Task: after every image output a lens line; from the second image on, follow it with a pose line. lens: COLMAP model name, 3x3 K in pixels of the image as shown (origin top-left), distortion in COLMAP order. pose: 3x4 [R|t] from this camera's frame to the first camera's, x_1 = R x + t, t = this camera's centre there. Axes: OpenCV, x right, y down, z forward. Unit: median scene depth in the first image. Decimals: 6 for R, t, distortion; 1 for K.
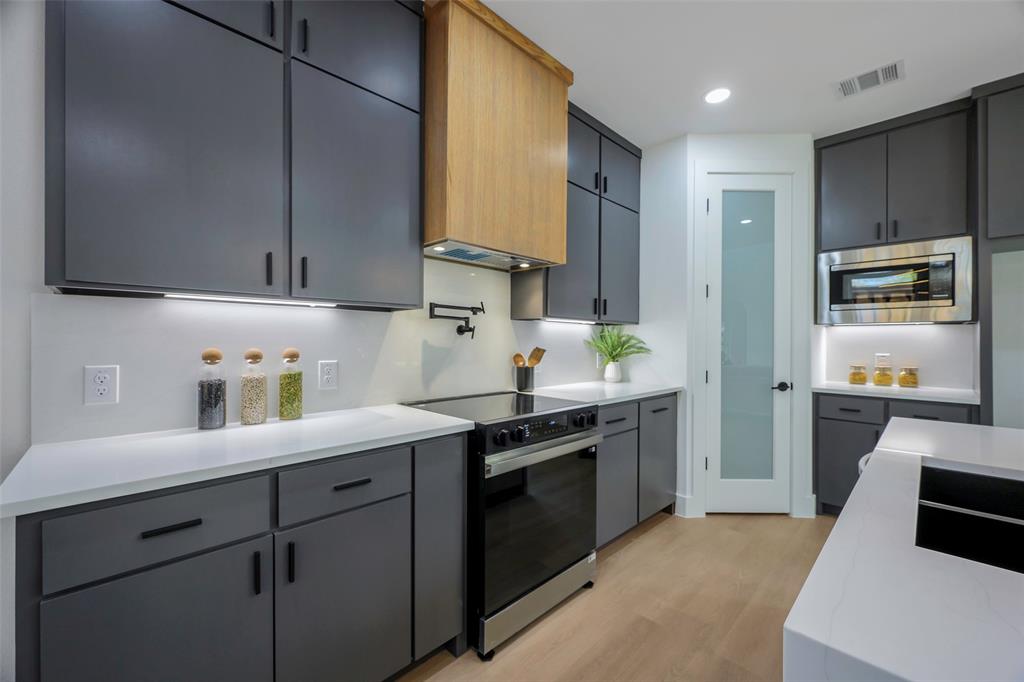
lens RADIAL K [[403.5, 0, 528.8], [0, 403.5, 344.0], [0, 0, 1]] dist [0.004399, -0.000601]
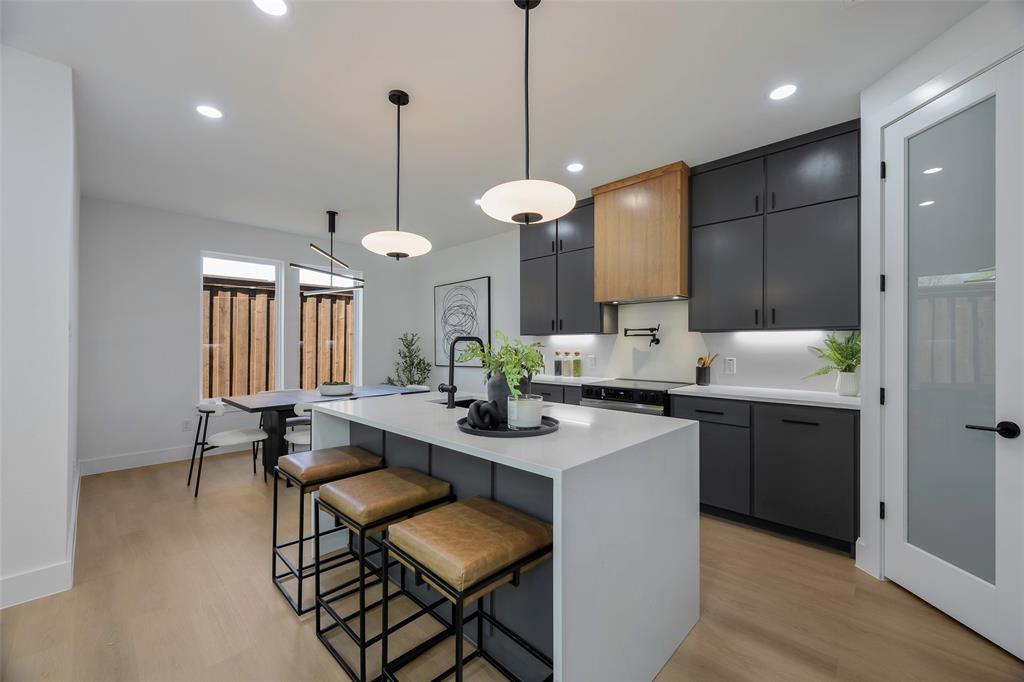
lens RADIAL K [[403.5, 0, 518.3], [0, 403.5, 342.0], [0, 0, 1]] dist [0.004399, -0.000601]
pose [[0.032673, -0.008474, -0.999430, 1.449572], [0.000492, 0.999964, -0.008462, -0.017904], [0.999466, -0.000216, 0.032676, 0.358698]]
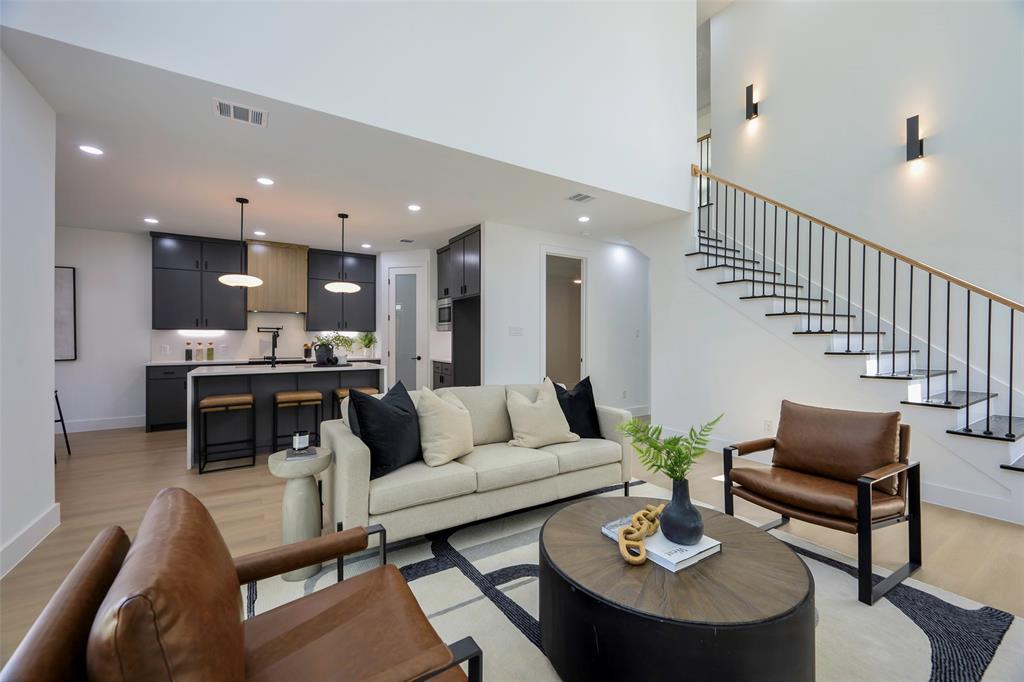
lens RADIAL K [[403.5, 0, 518.1], [0, 403.5, 342.3], [0, 0, 1]] dist [0.004399, -0.000601]
pose [[0.976208, -0.001721, -0.216832, 2.084072], [0.003077, 0.999978, 0.005920, 0.003353], [0.216817, -0.006446, 0.976191, -1.413778]]
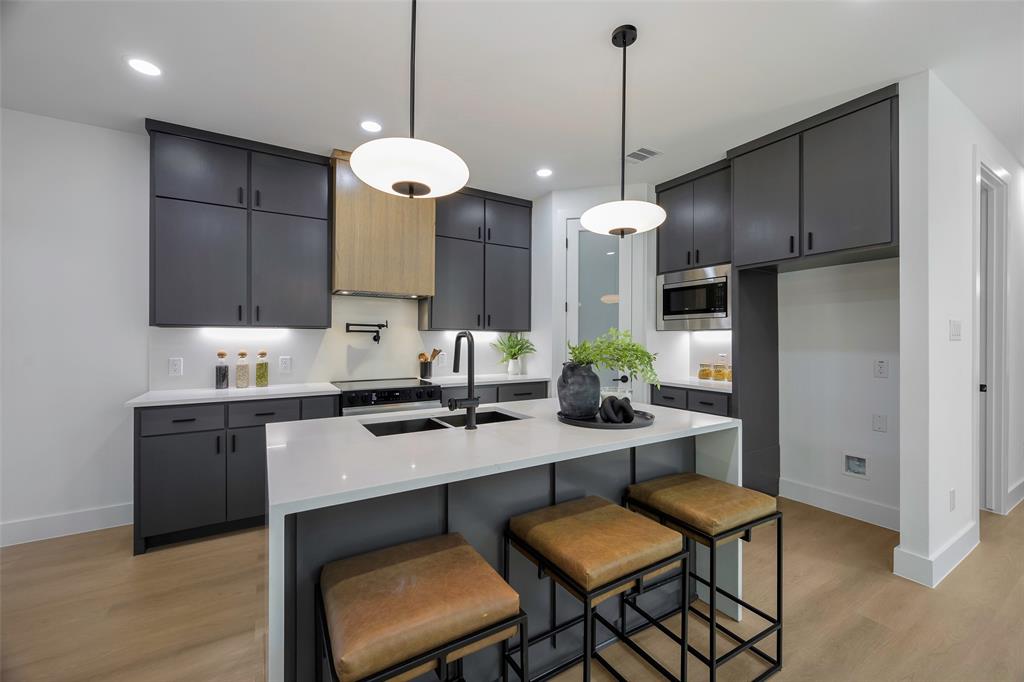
lens RADIAL K [[403.5, 0, 521.9], [0, 403.5, 342.6], [0, 0, 1]] dist [0.004399, -0.000601]
pose [[0.973001, -0.002432, -0.230787, 0.744398], [0.002585, 0.999997, 0.000358, -0.016396], [0.230785, -0.000945, 0.973004, -0.417944]]
